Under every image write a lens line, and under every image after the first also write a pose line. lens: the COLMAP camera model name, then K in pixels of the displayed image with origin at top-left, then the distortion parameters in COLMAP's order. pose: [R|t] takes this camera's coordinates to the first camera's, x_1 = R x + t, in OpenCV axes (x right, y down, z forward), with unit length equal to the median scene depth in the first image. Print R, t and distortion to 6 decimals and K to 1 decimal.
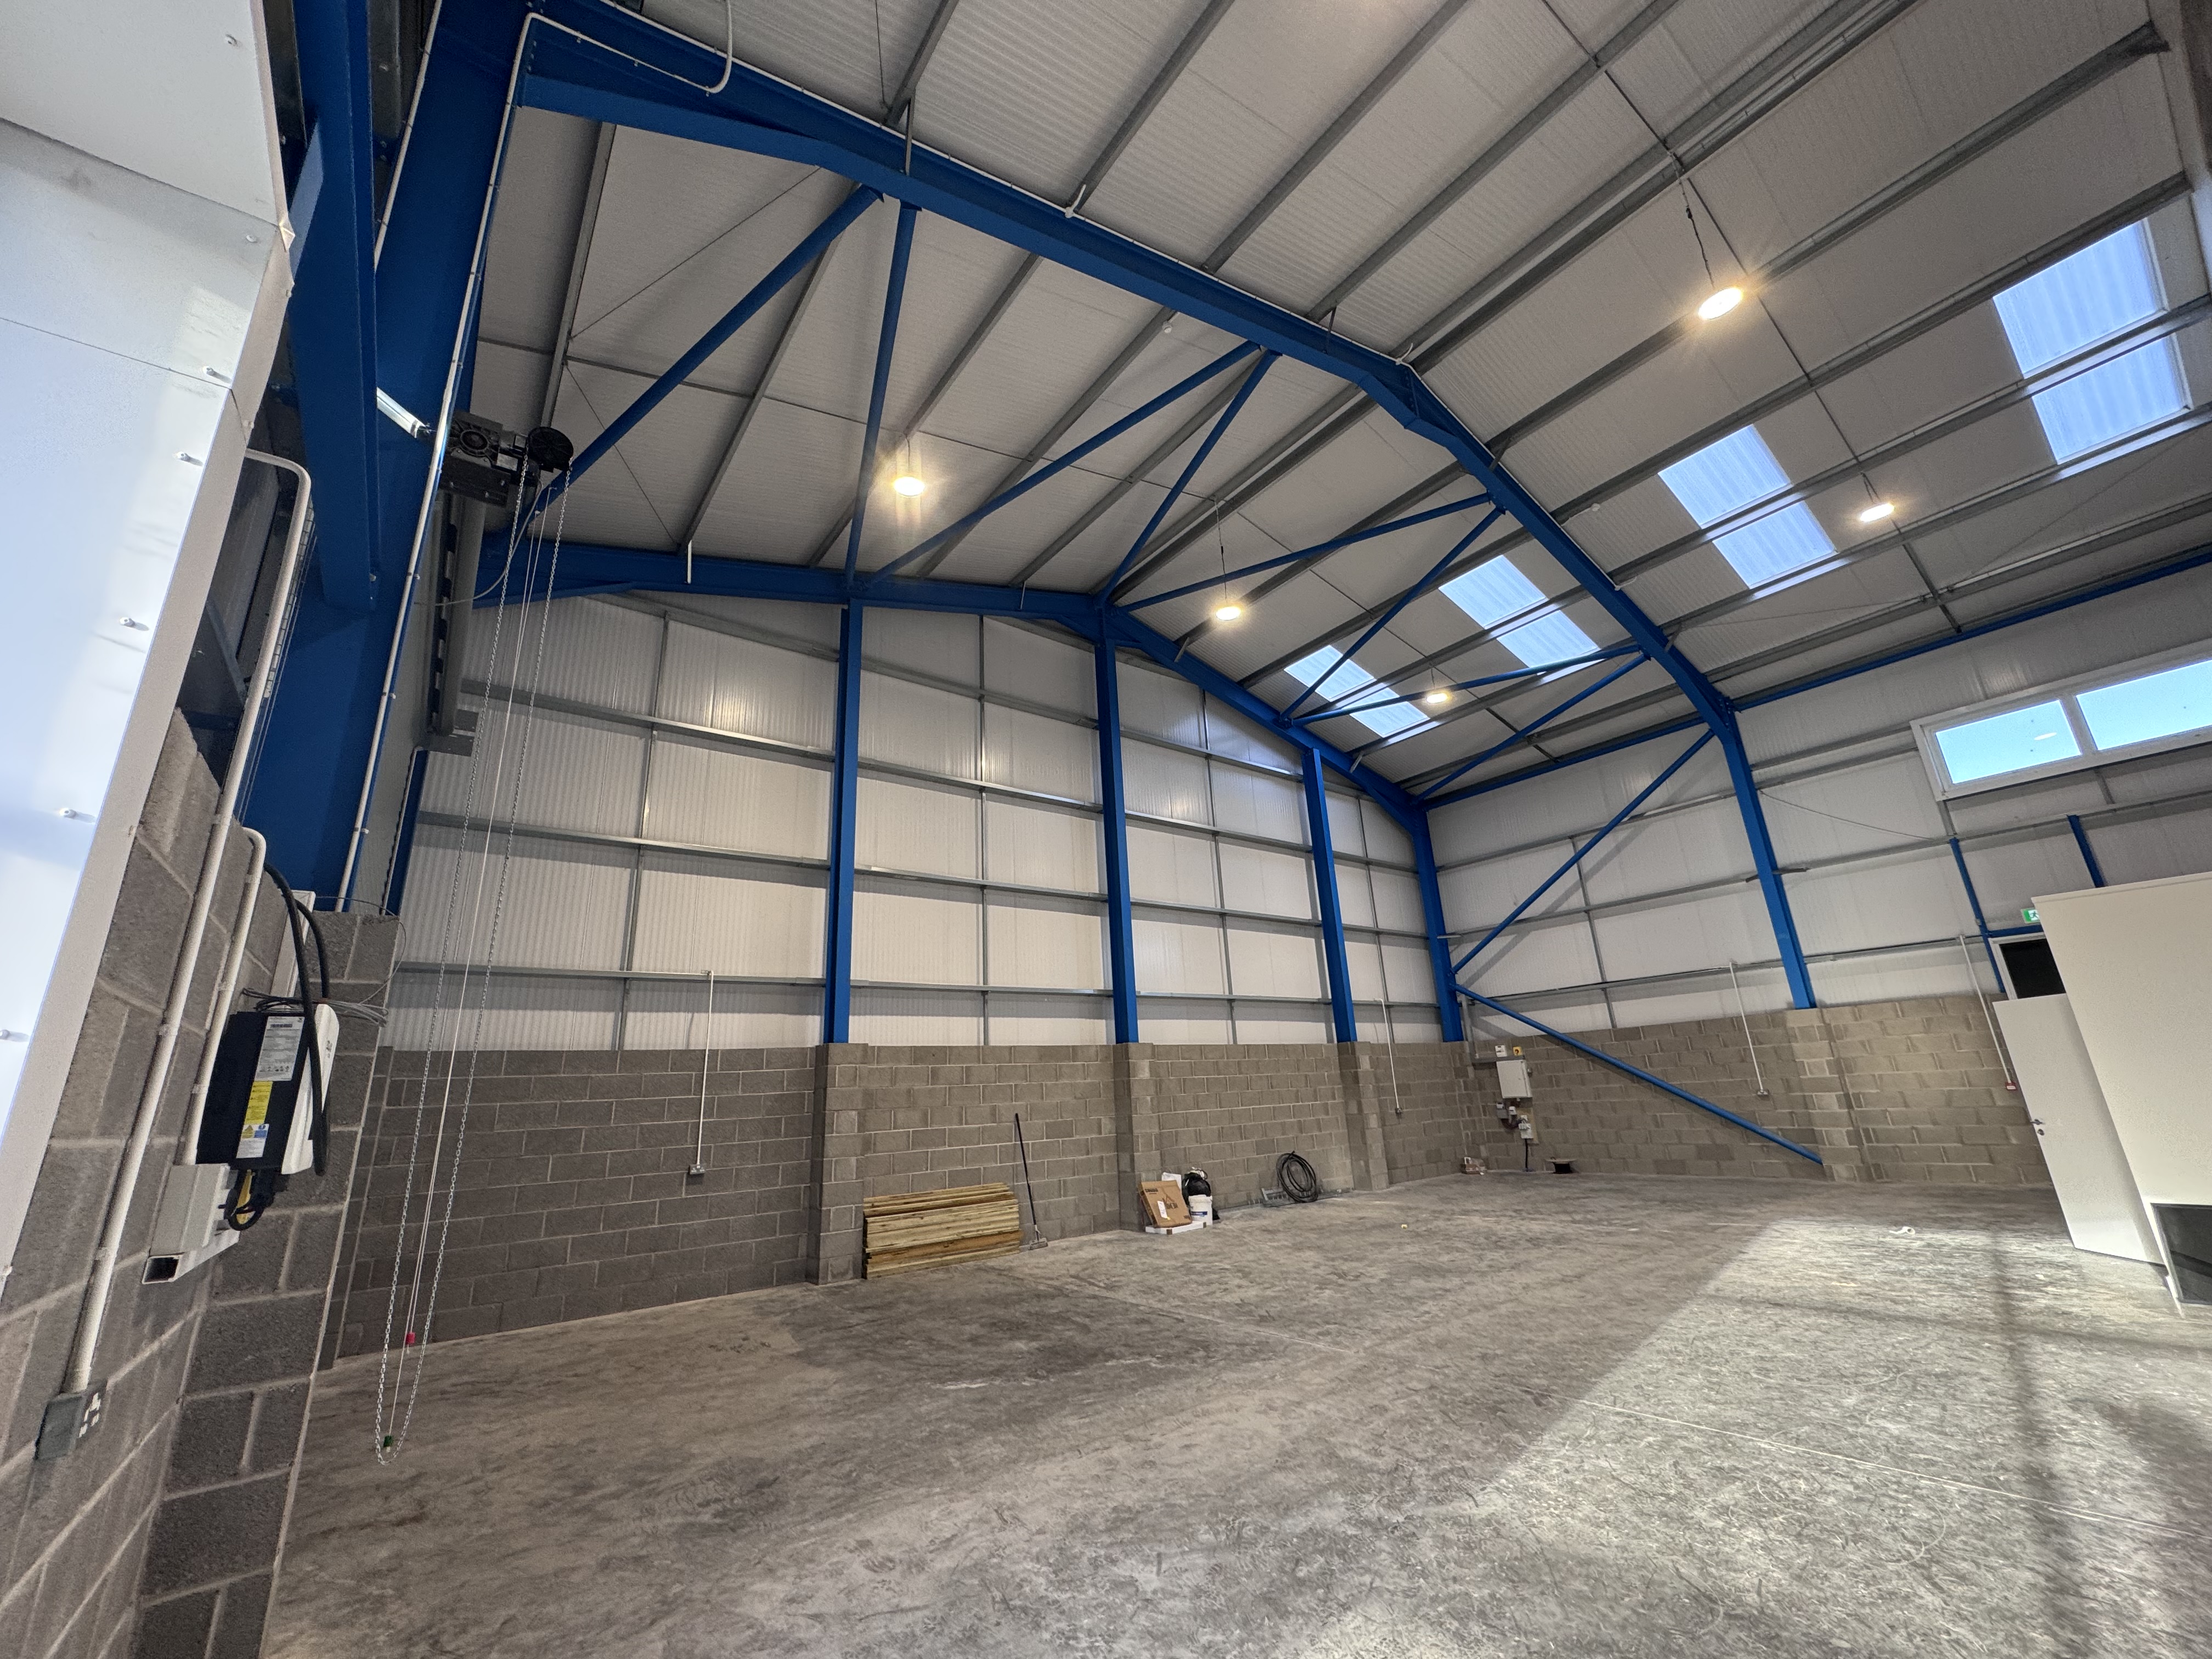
lens RADIAL K [[879.1, 0, 1106.0], [0, 879.1, 829.5], [0, 0, 1]] dist [-0.003235, 0.000478]
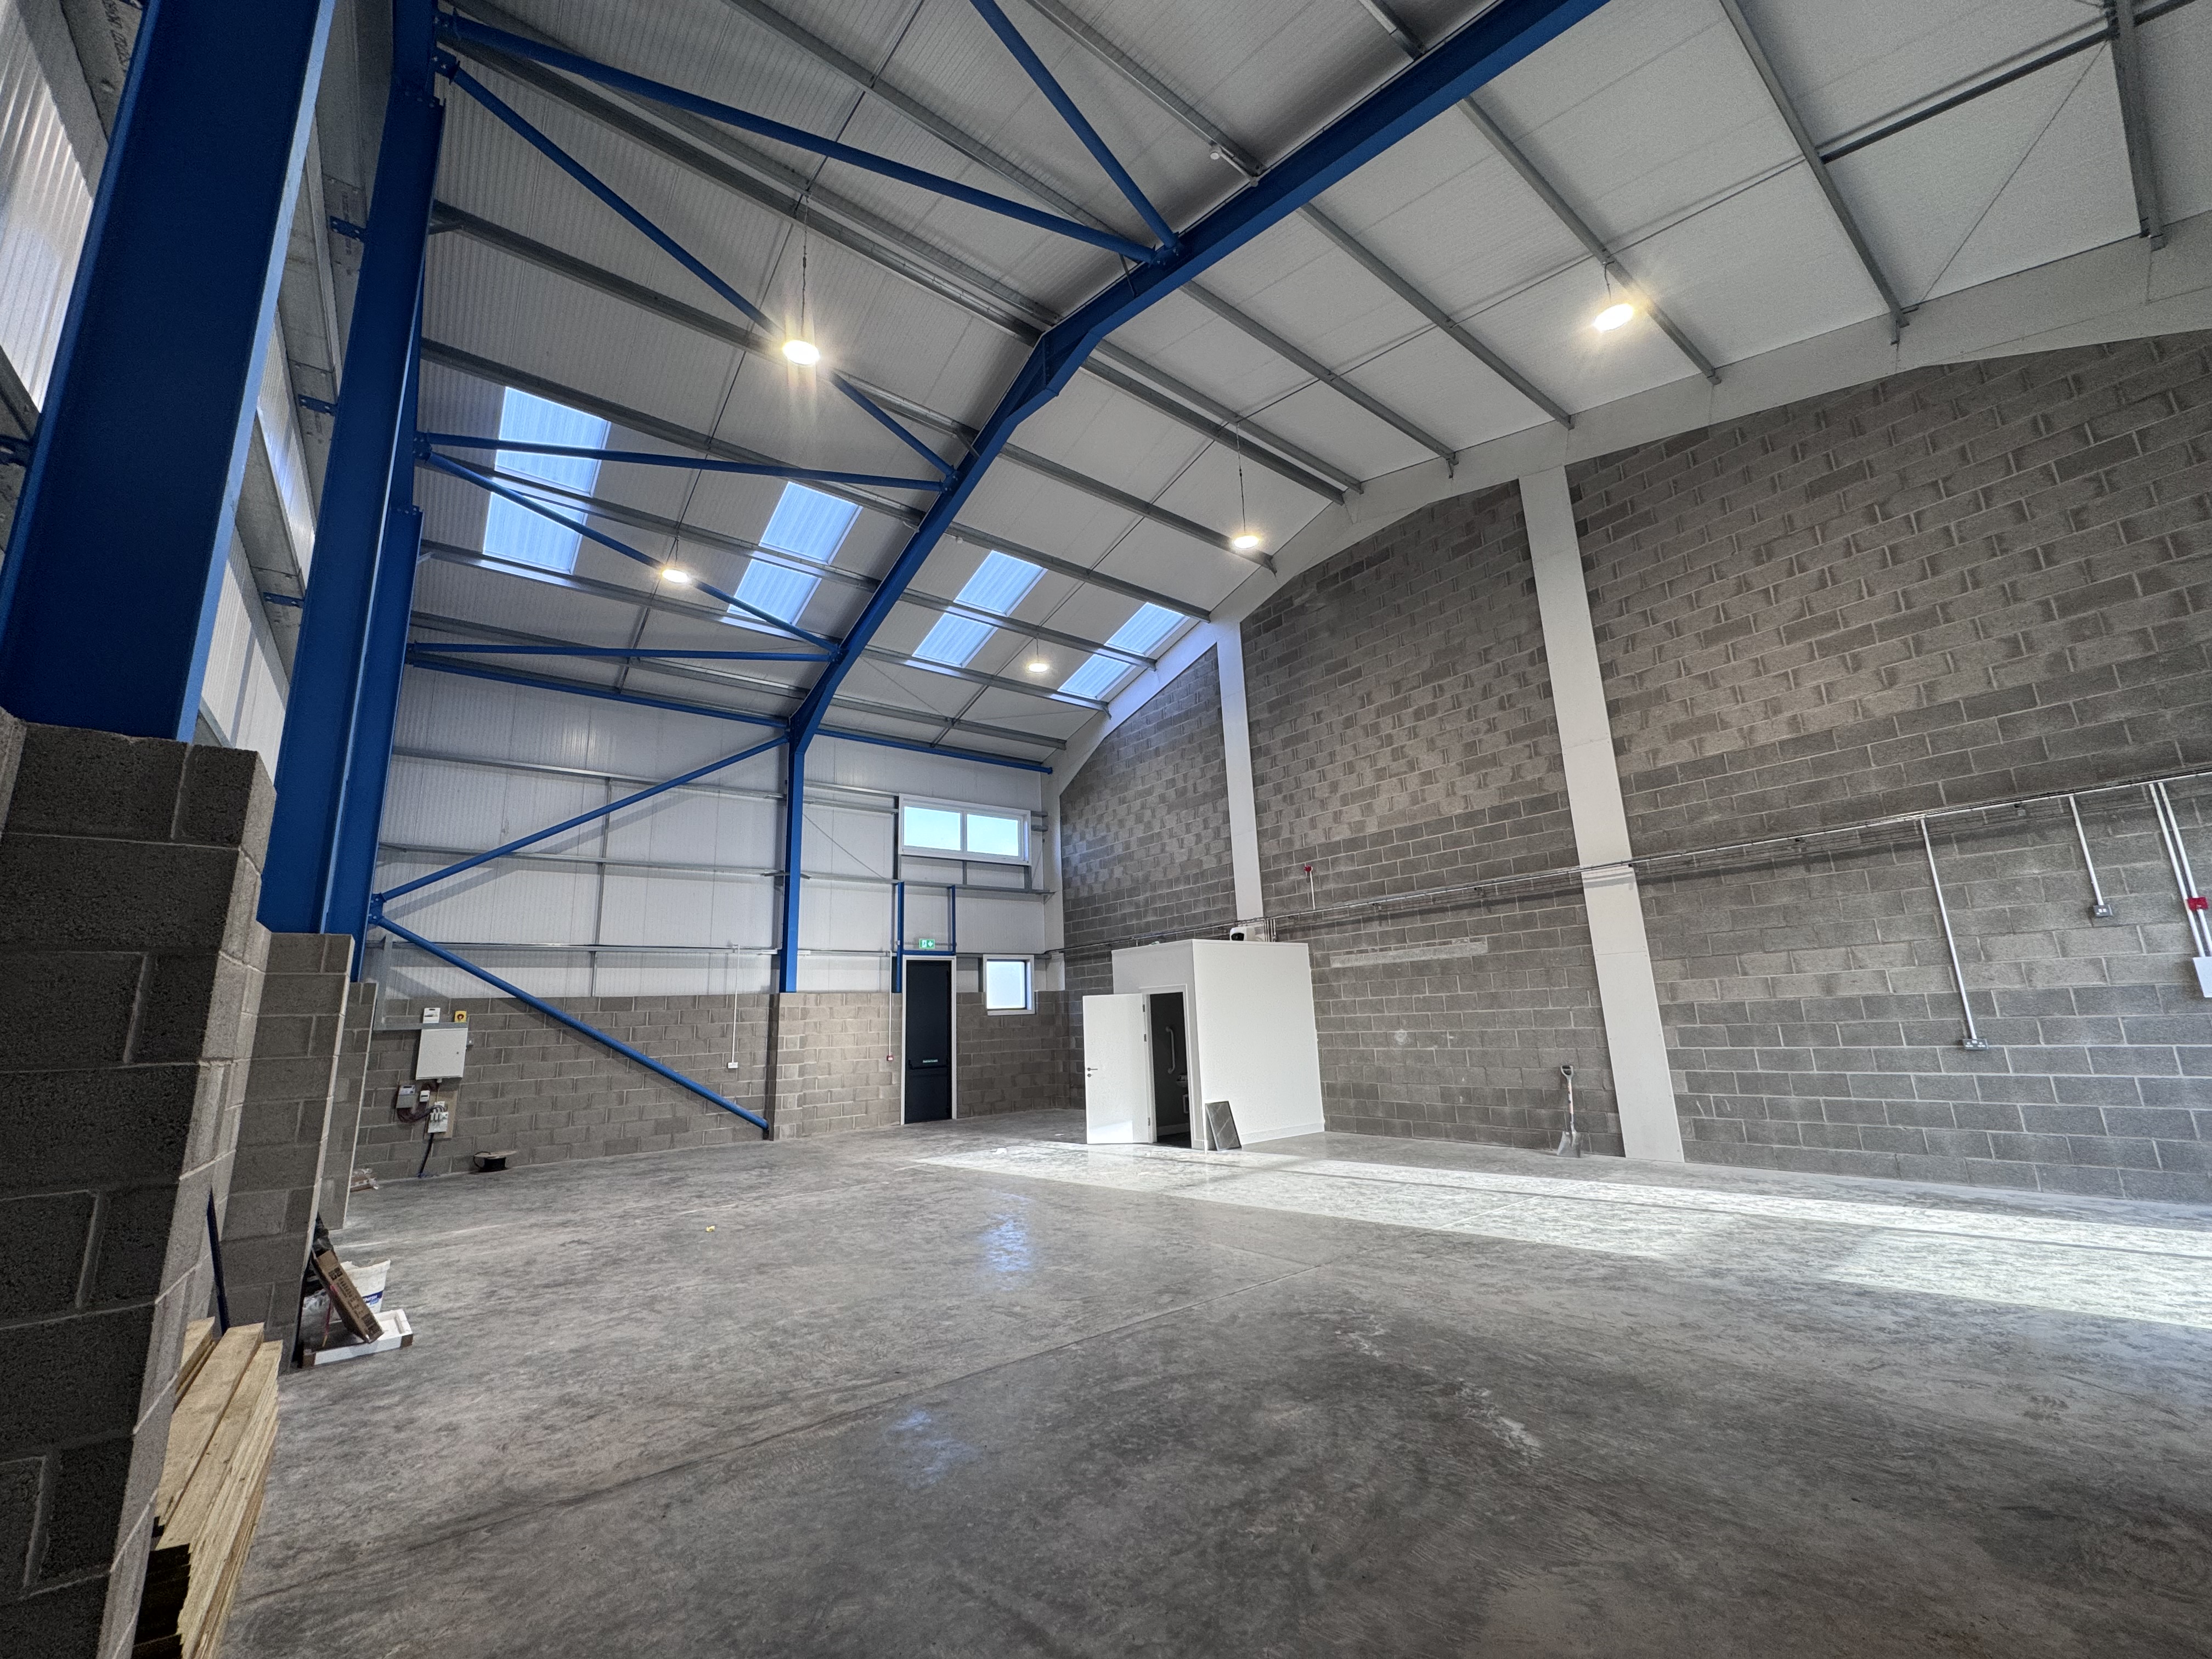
lens RADIAL K [[879.1, 0, 1106.0], [0, 879.1, 829.5], [0, 0, 1]] dist [-0.003235, 0.000478]
pose [[-0.000329, 0.262962, 0.964806, -0.493925], [-0.256056, 0.932619, -0.254277, 0.248431], [-0.966662, -0.247128, 0.067026, 0.740076]]
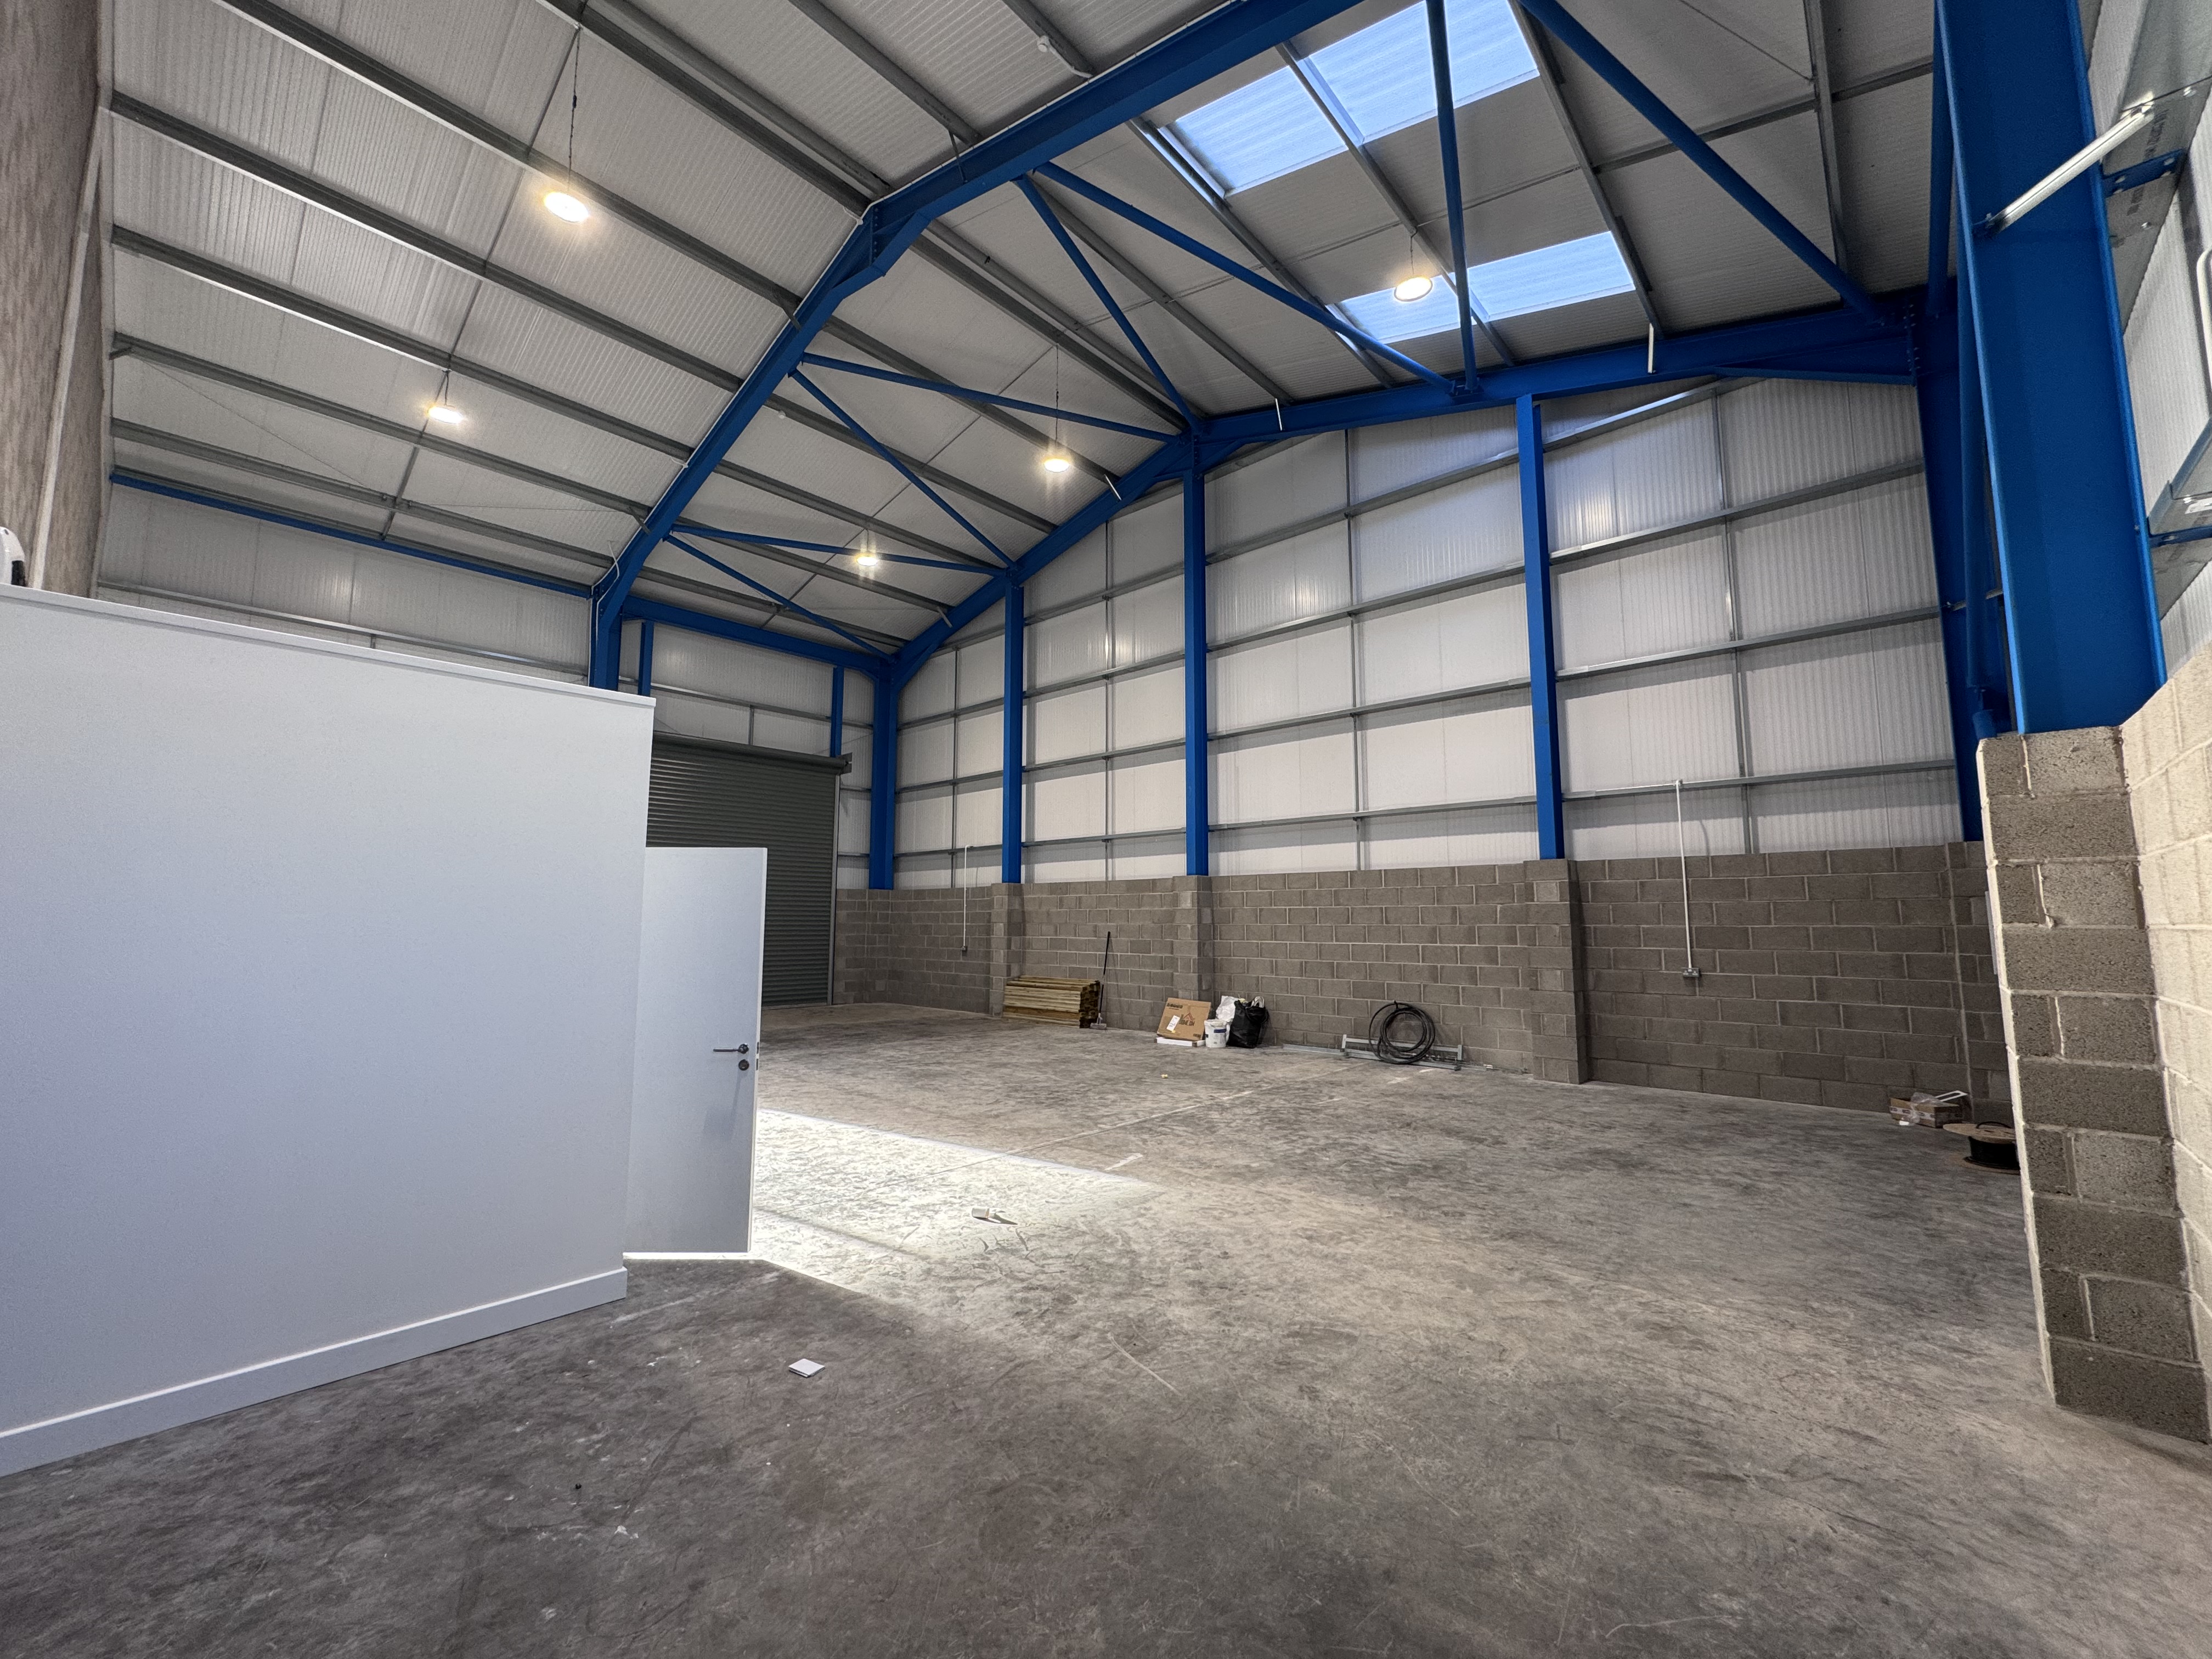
lens RADIAL K [[879.1, 0, 1106.0], [0, 879.1, 829.5], [0, 0, 1]] dist [-0.003235, 0.000478]
pose [[0.173891, -0.058635, -0.983018, 1.345641], [0.272698, 0.962056, -0.009146, 0.218914], [0.946255, -0.266476, 0.183283, 0.920590]]
